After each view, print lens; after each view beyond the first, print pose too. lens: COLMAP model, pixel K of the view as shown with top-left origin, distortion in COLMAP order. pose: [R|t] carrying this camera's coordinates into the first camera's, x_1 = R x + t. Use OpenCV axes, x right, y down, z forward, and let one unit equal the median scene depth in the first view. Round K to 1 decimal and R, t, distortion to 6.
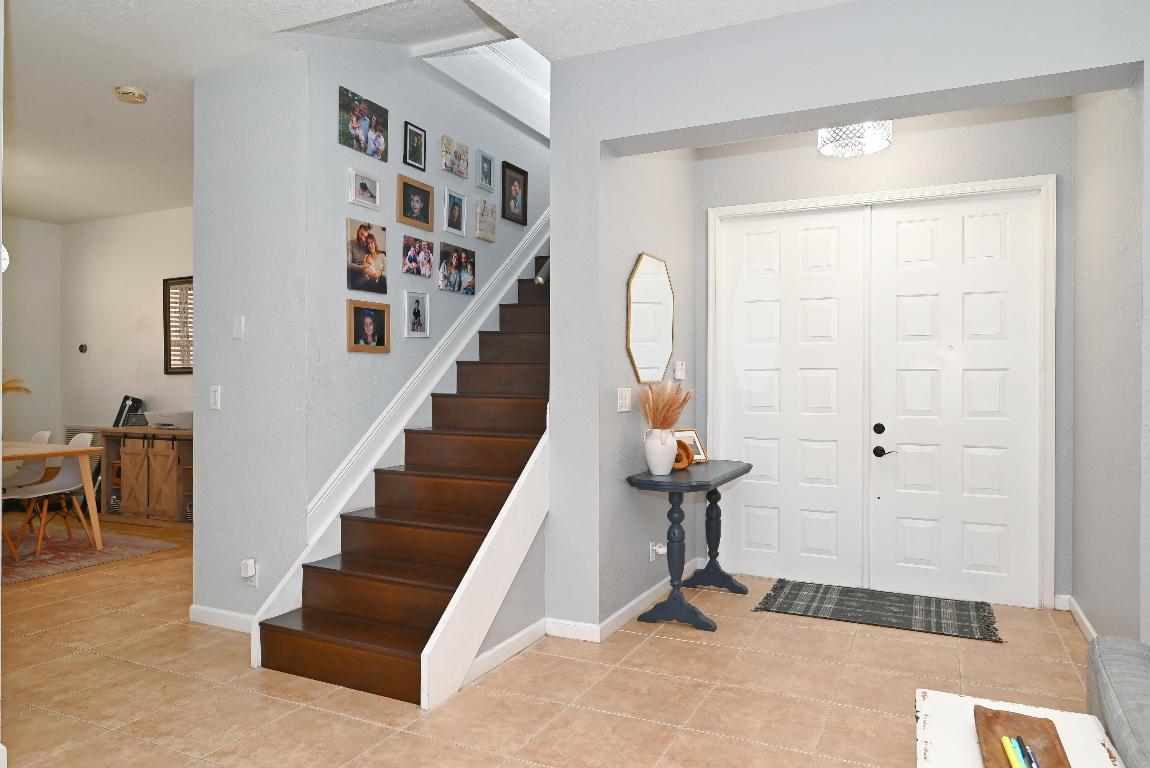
lens RADIAL K [[746.4, 0, 574.9], [0, 746.4, 383.7], [0, 0, 1]] dist [0.002560, 0.001143]
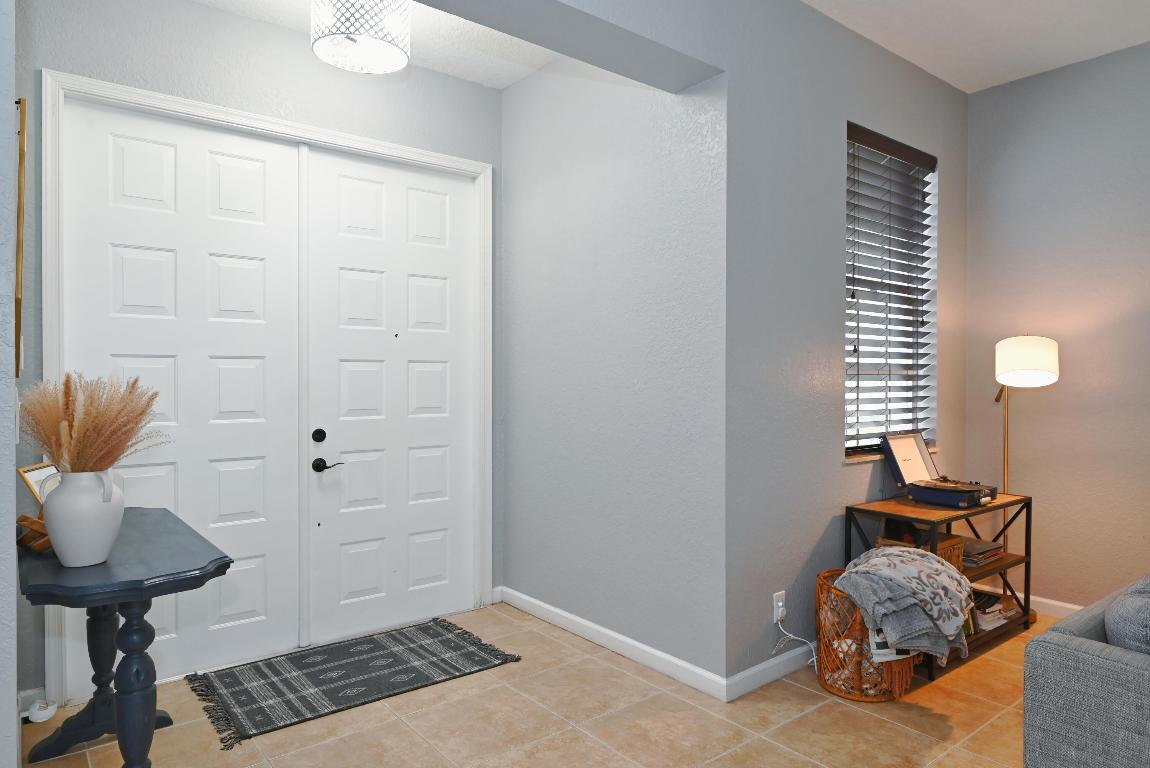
lens RADIAL K [[714.1, 0, 575.6], [0, 714.1, 381.8], [0, 0, 1]] dist [0.001891, 0.000983]
pose [[0.431443, -0.009209, 0.902093, -0.165060], [0.002001, 0.999955, 0.009250, -0.002438], [-0.902138, -0.002186, 0.431443, 0.488930]]
